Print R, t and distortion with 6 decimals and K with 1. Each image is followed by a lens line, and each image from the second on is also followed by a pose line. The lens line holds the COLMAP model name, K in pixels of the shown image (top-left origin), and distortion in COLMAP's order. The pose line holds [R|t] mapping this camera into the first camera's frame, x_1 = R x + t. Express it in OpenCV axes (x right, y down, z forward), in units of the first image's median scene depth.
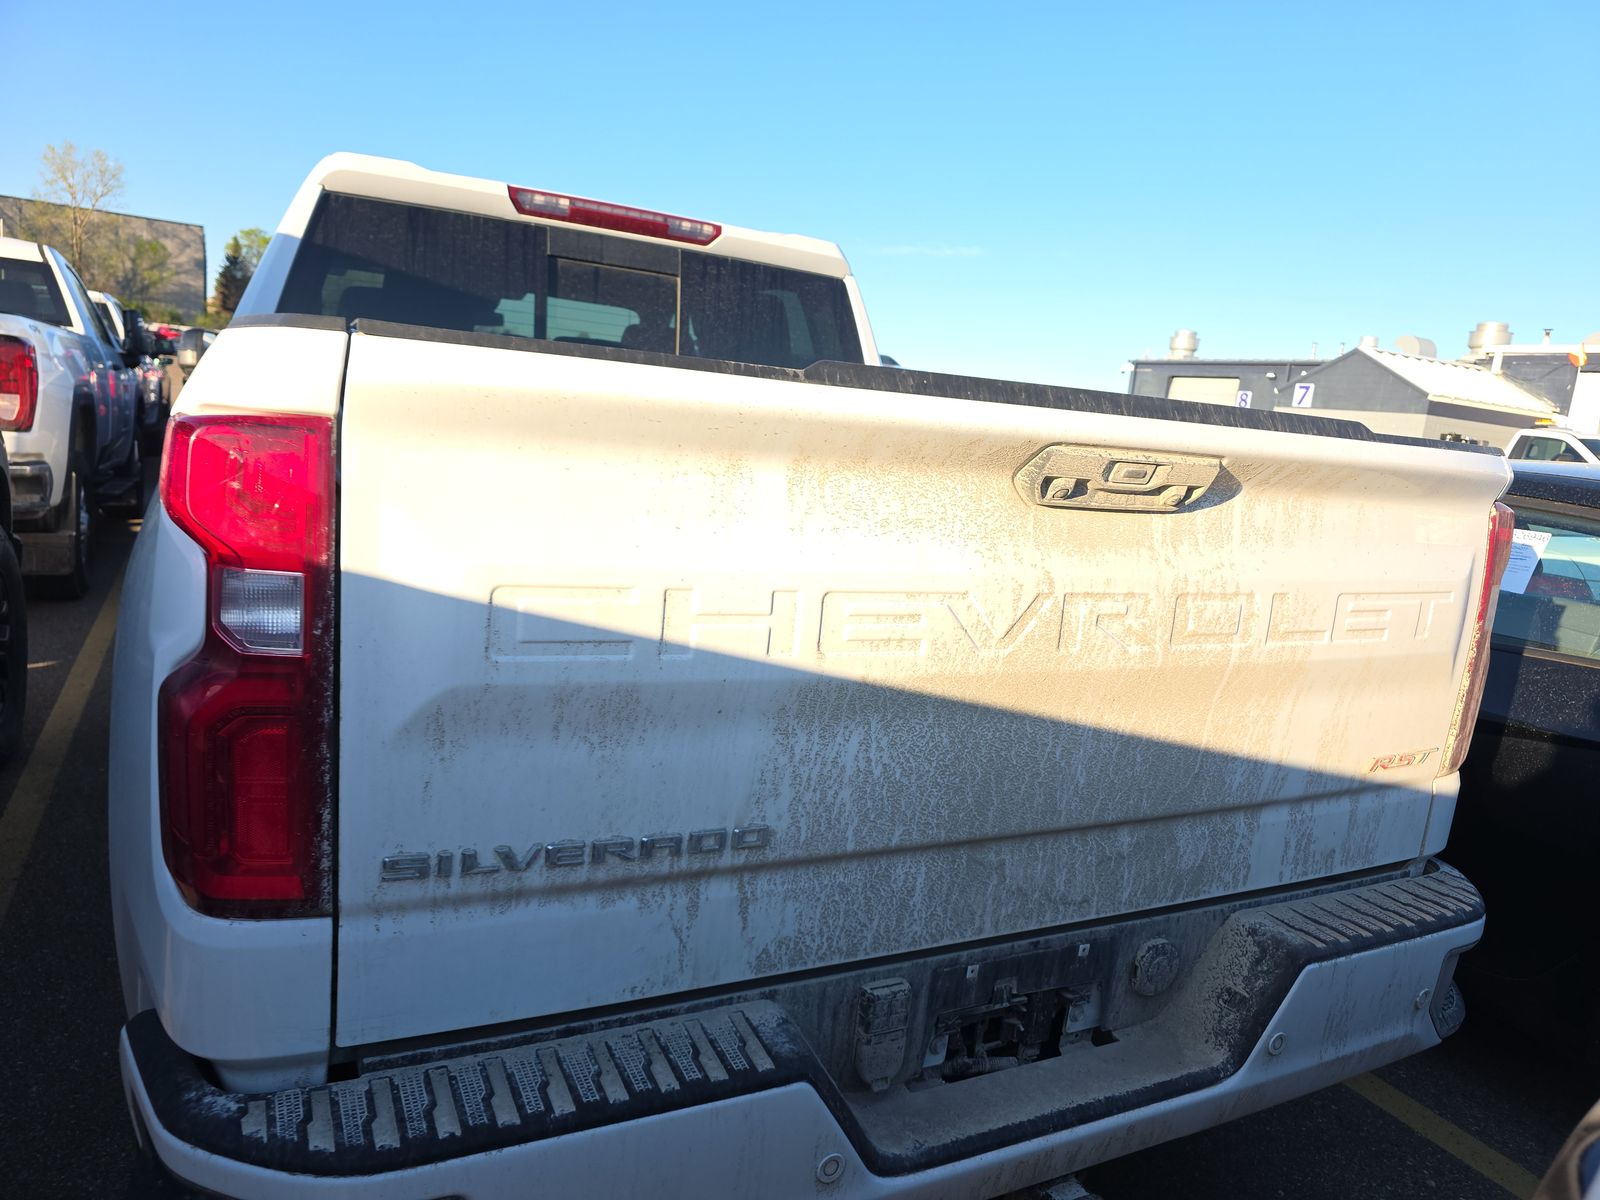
lens RADIAL K [[1062.3, 0, 805.0], [0, 1062.3, 606.0], [0, 0, 1]] dist [0.037387, -0.032261]
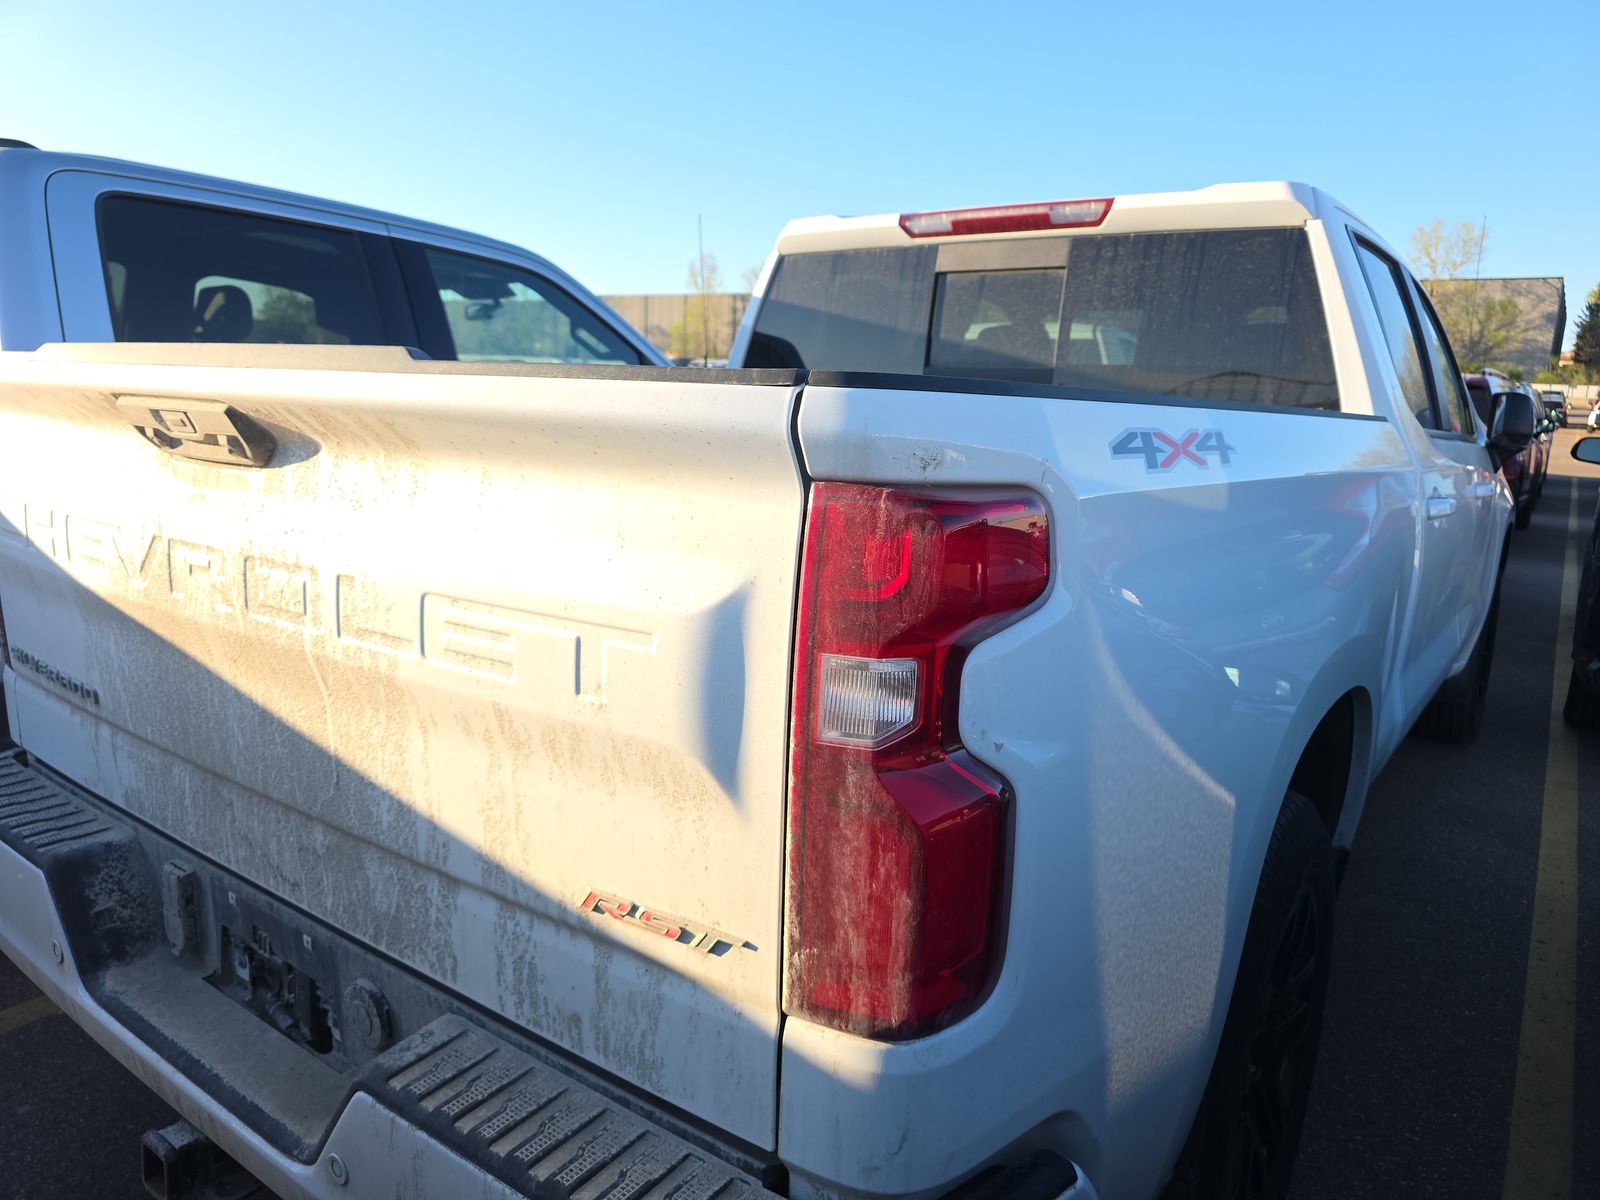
lens RADIAL K [[1062.3, 0, 796.5], [0, 1062.3, 600.9], [0, 0, 1]] dist [0.037387, -0.032261]
pose [[0.454922, 0.096462, -0.885292, 1.157225], [-0.148883, 0.988363, 0.031186, -0.060066], [0.877998, 0.117618, 0.463989, 0.834828]]
